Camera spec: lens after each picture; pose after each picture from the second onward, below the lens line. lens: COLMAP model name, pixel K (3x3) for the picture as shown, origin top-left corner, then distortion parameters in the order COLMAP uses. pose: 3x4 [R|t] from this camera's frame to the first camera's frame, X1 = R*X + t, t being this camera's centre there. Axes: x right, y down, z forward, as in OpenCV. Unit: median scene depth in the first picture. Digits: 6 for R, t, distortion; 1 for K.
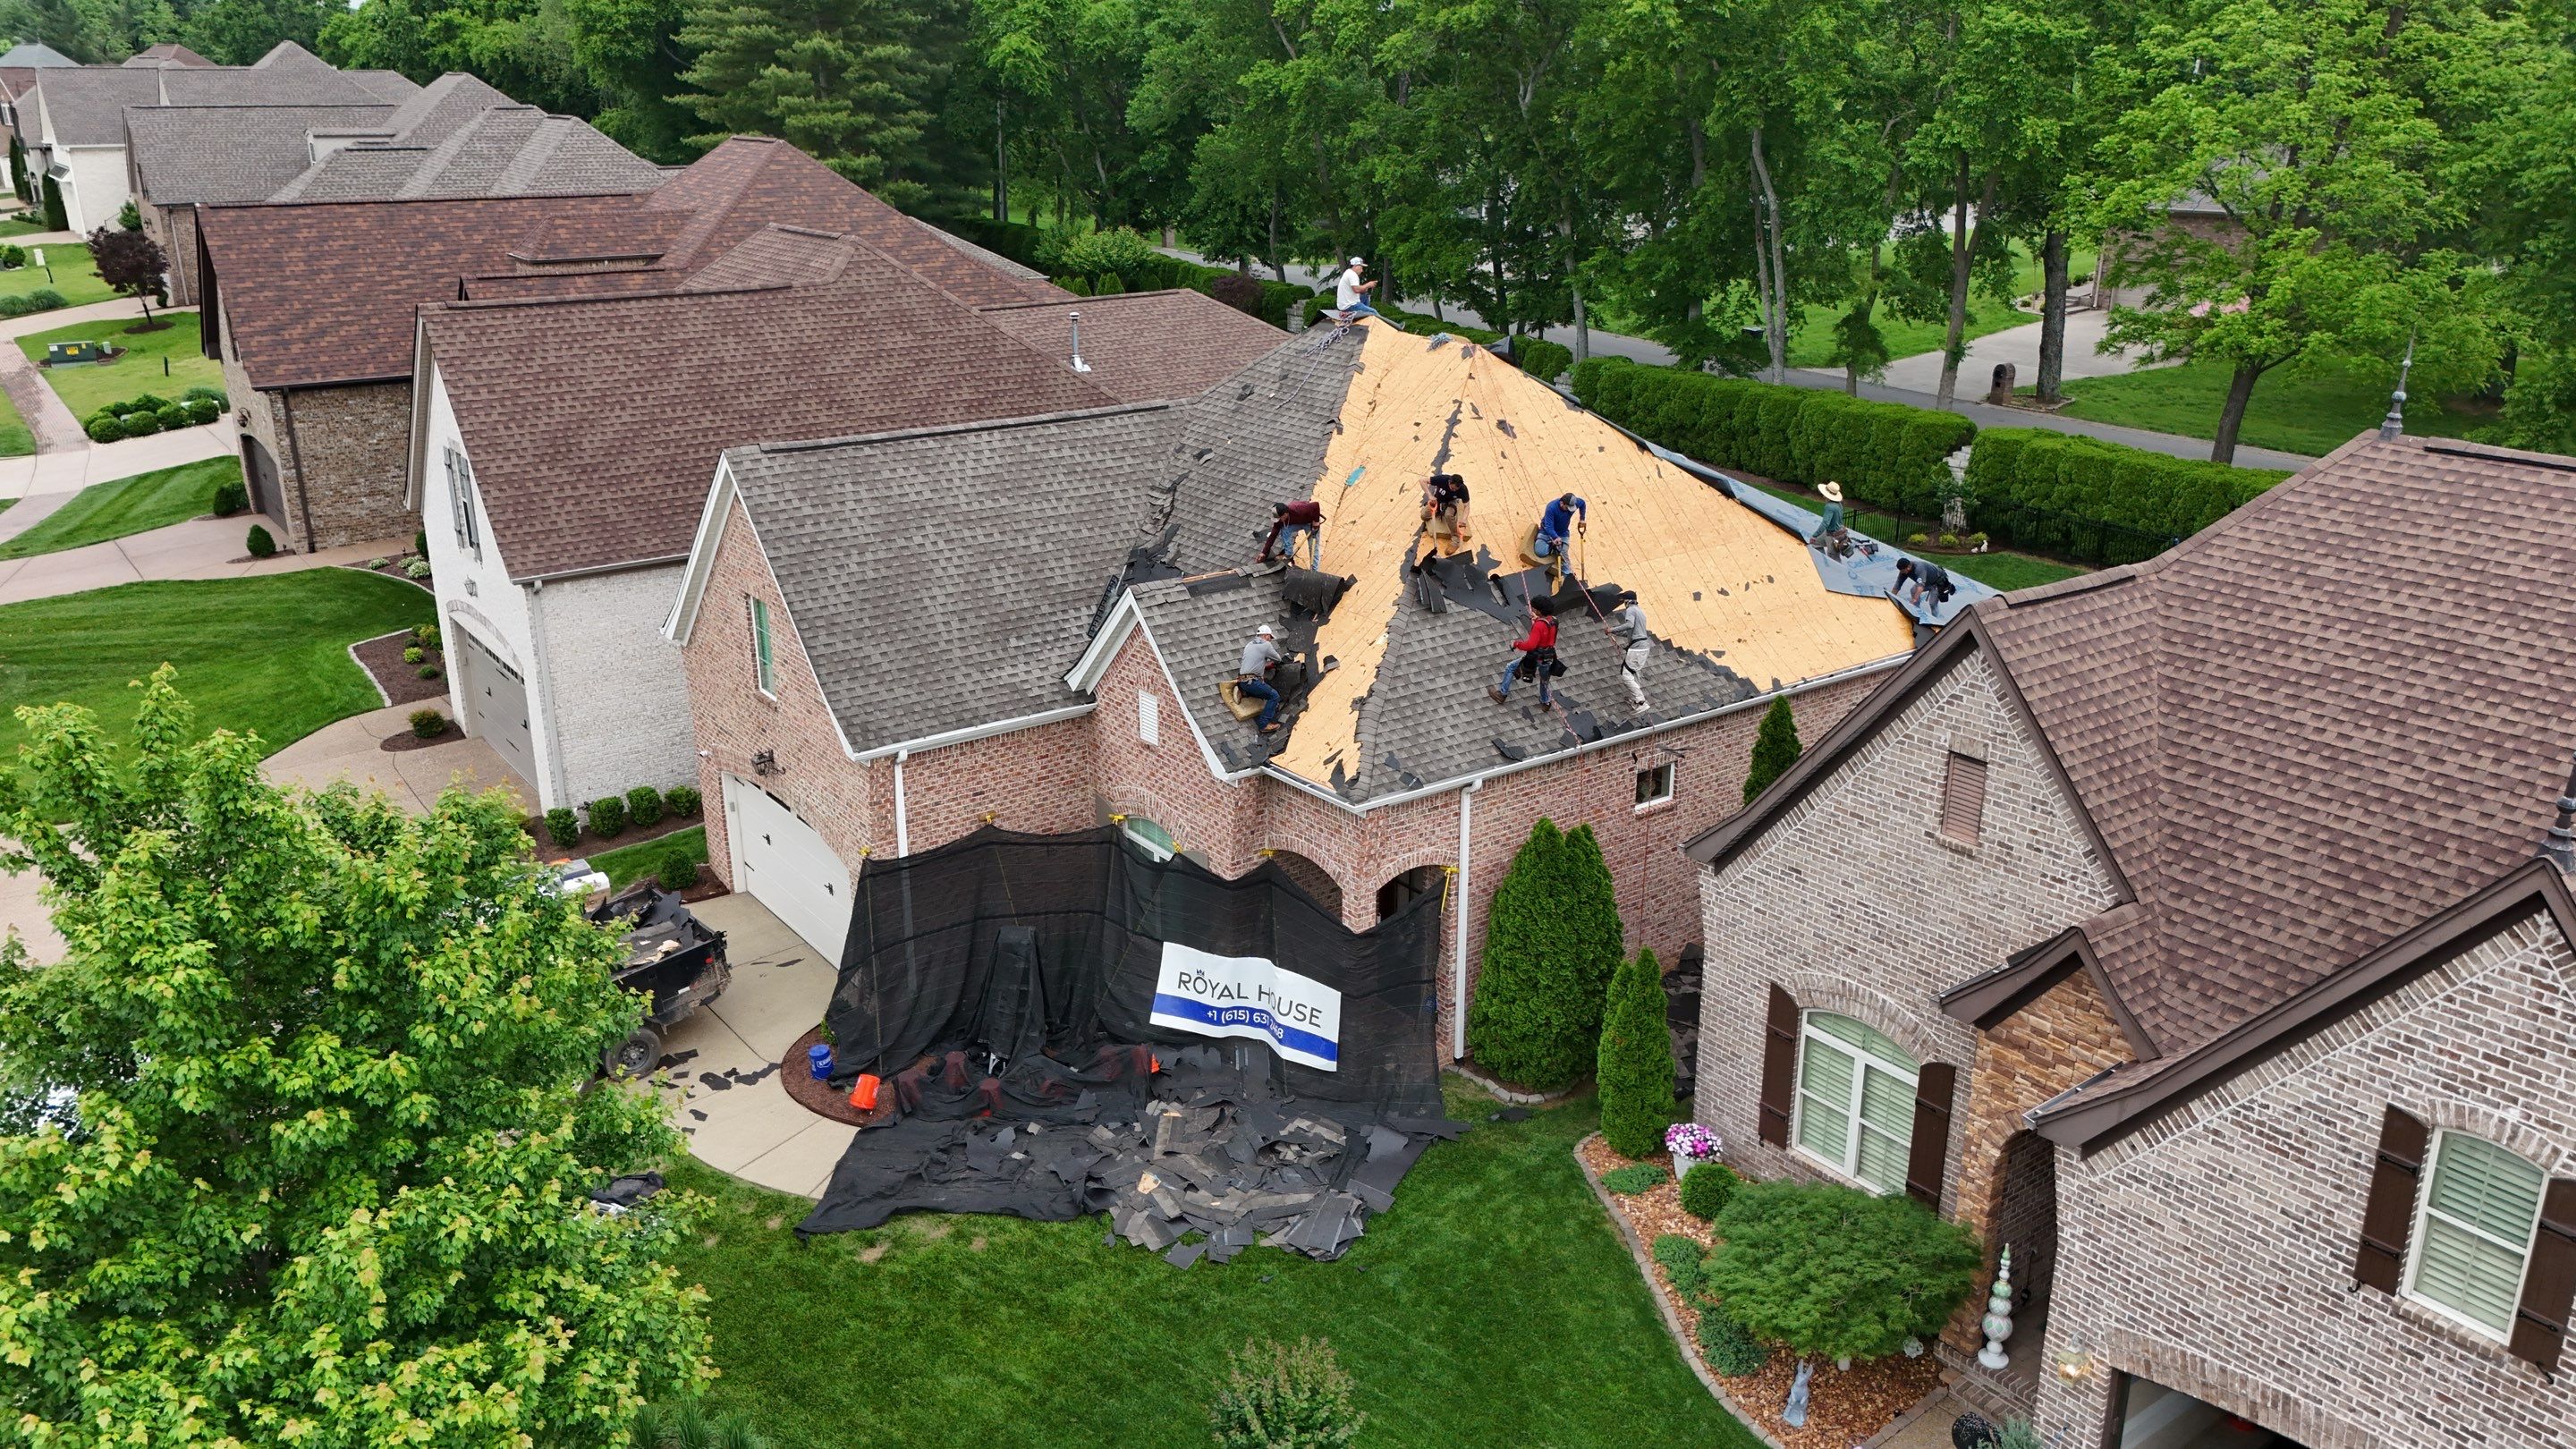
lens RADIAL K [[1887.6, 0, 1296.5], [0, 1887.6, 727.6], [0, 0, 1]] dist [0.072868, -0.067134]
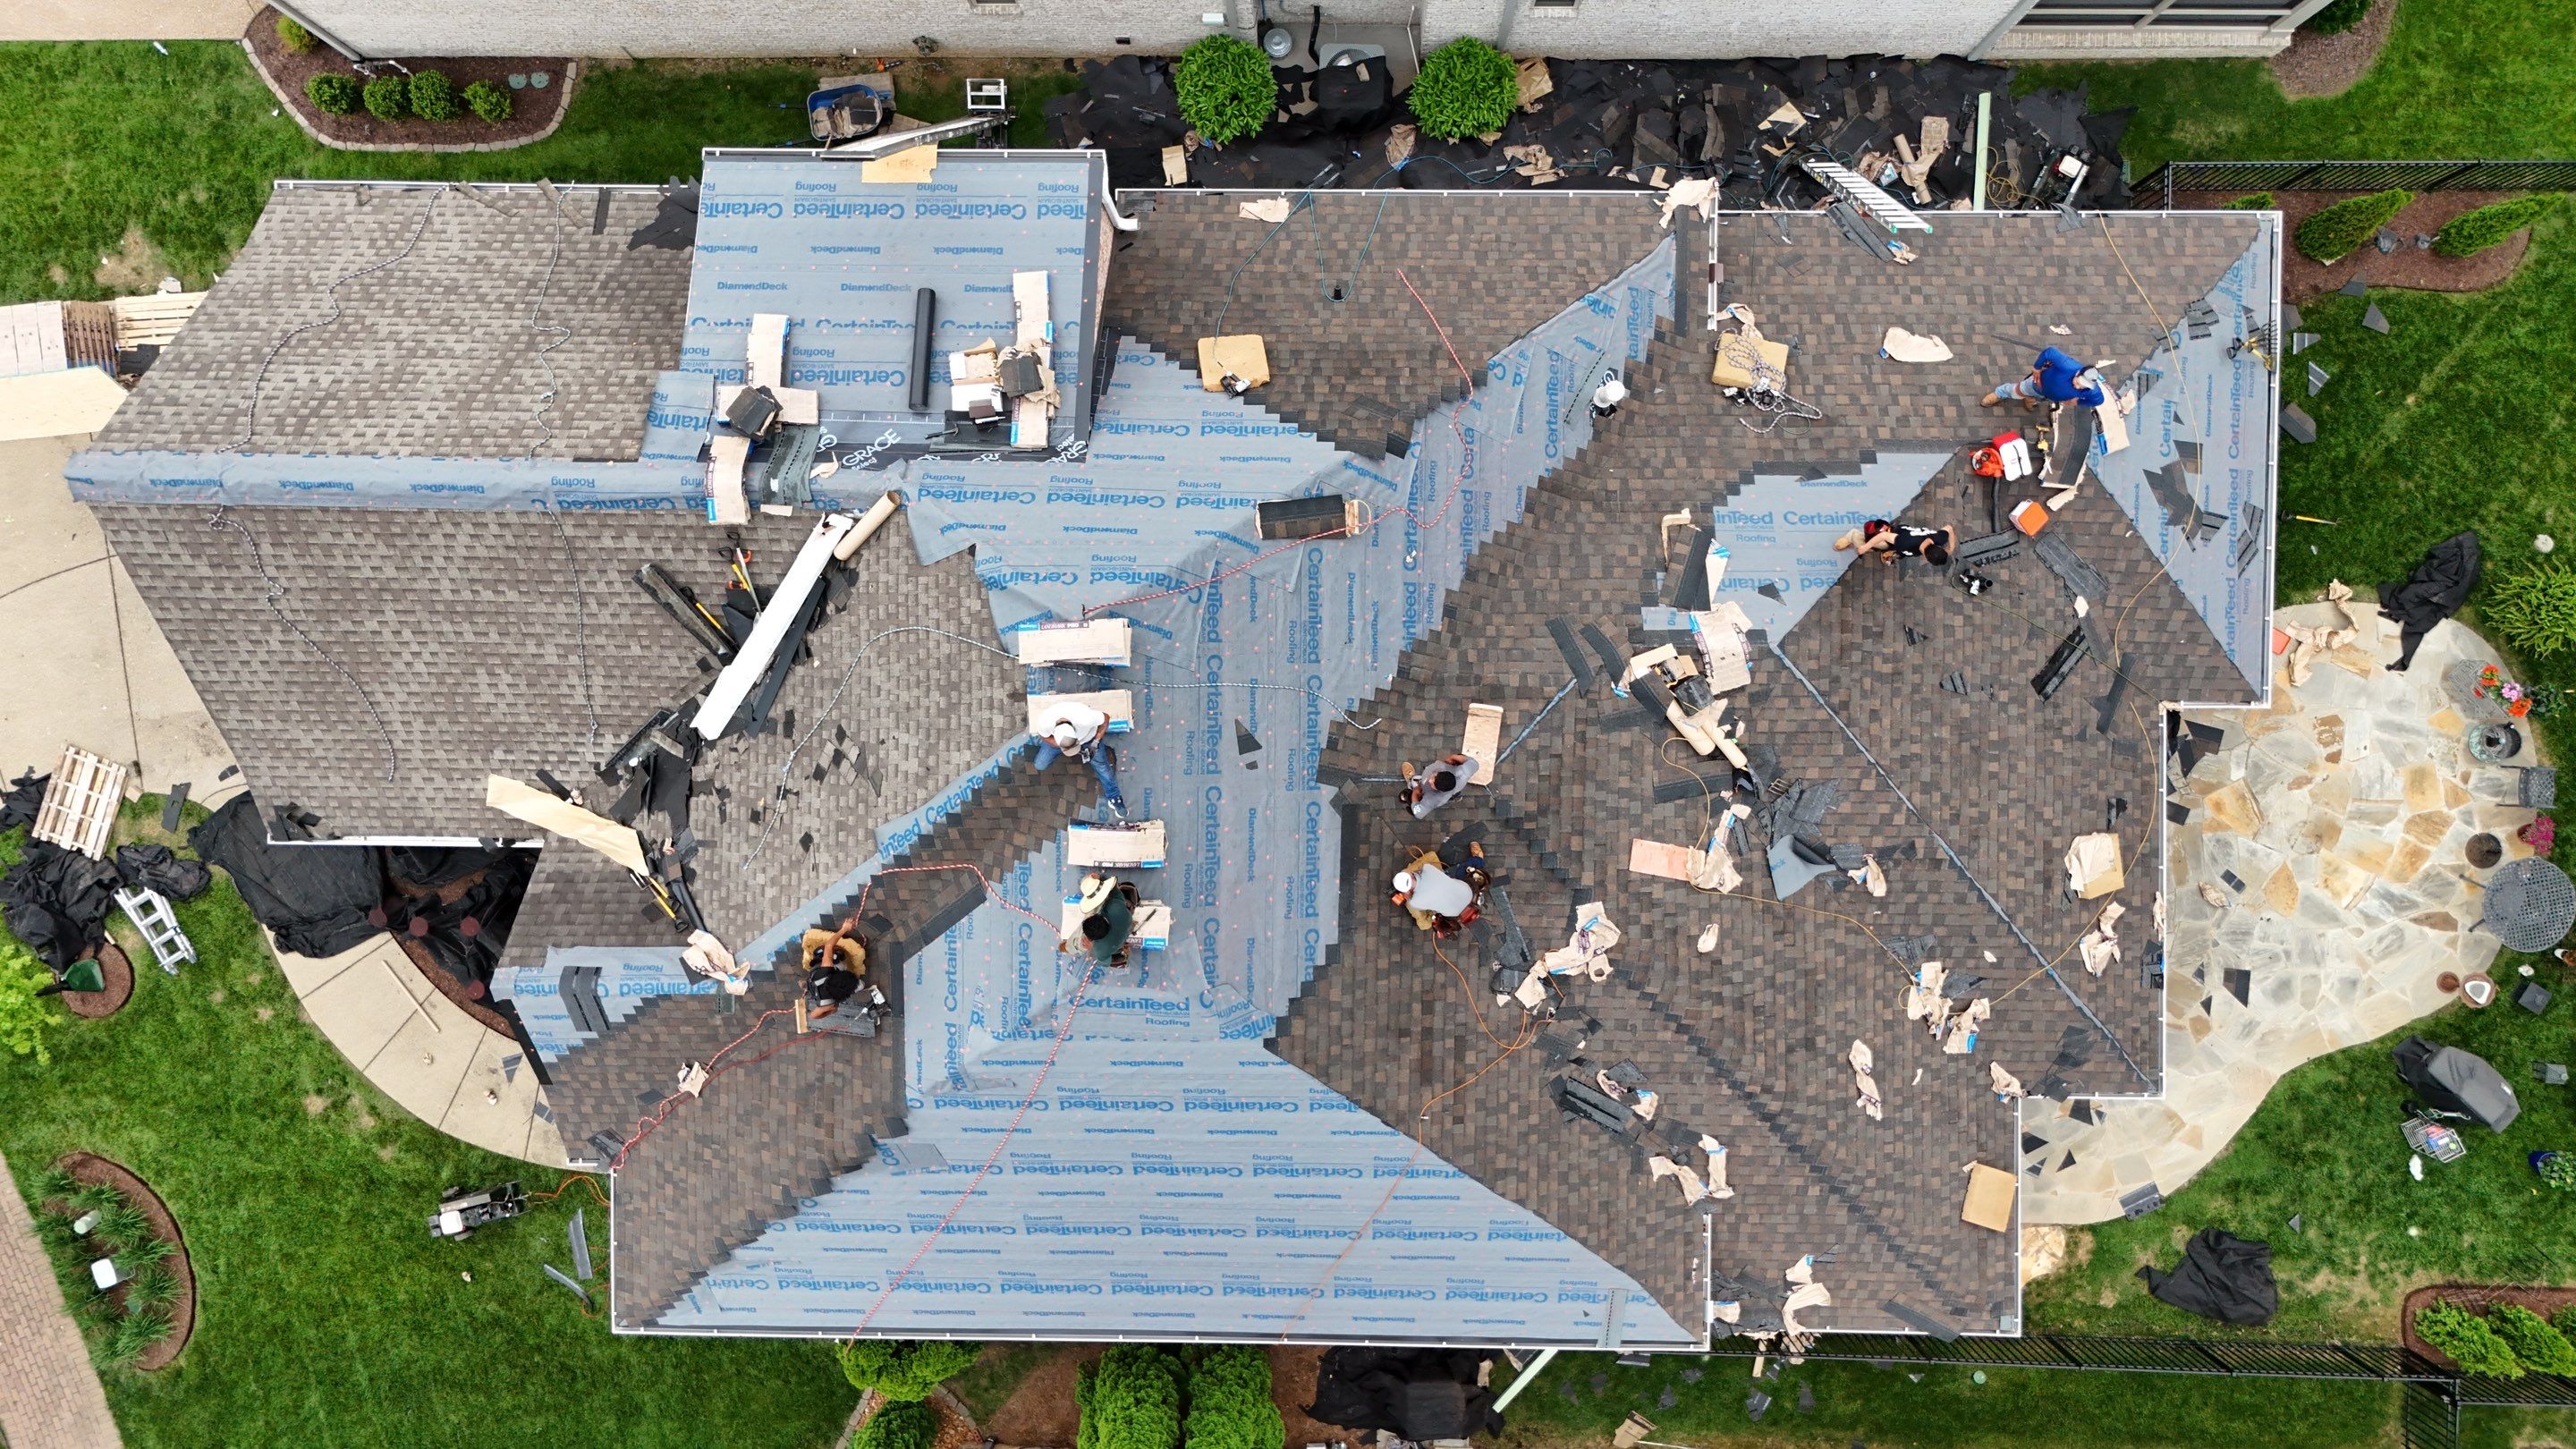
lens RADIAL K [[1887.6, 0, 1286.9], [0, 1887.6, 721.3], [0, 0, 1]] dist [0.072868, -0.067134]
pose [[0.796187, 0.604912, -0.012949, 0.106799], [-0.177179, 0.253560, 0.950955, -0.839525], [0.578527, -0.754844, 0.309058, 0.950799]]
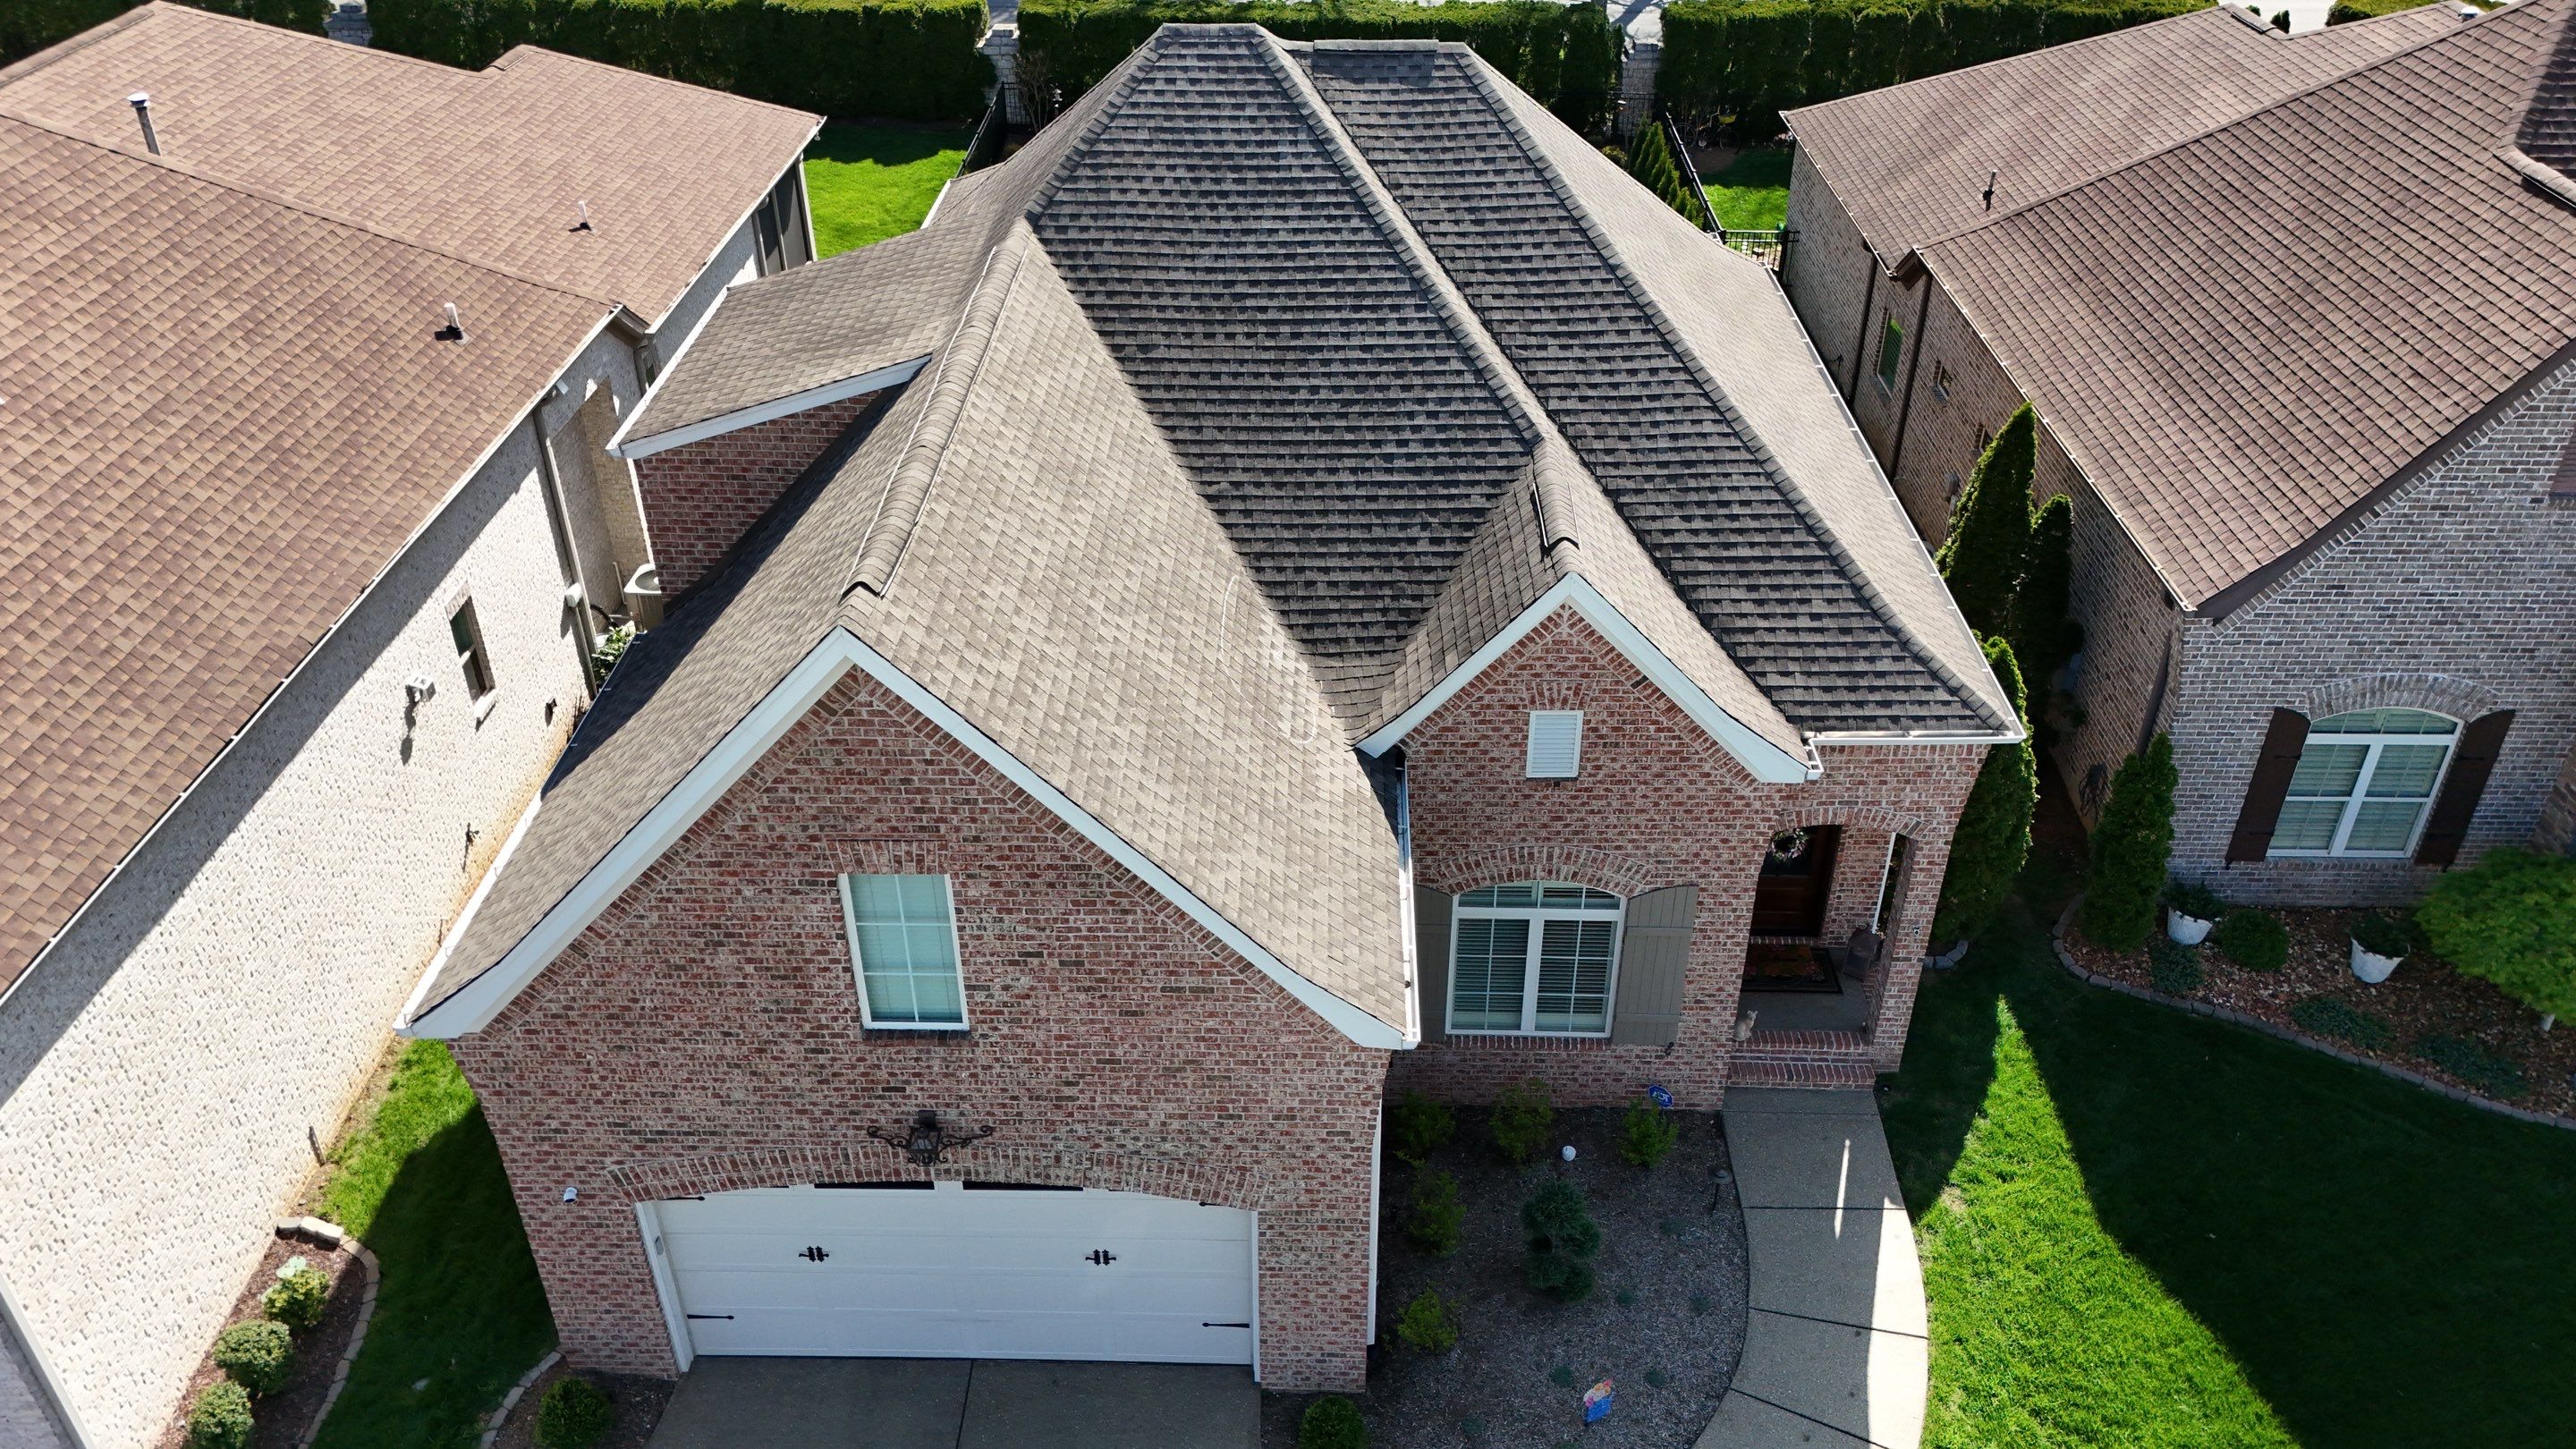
lens RADIAL K [[1887.6, 0, 1296.1], [0, 1887.6, 730.3], [0, 0, 1]] dist [0.072868, -0.067134]
pose [[0.614816, -0.435134, 0.657768, -0.530729], [0.263059, 0.899404, 0.349102, -0.246943], [-0.743506, -0.041602, 0.667434, 0.602253]]
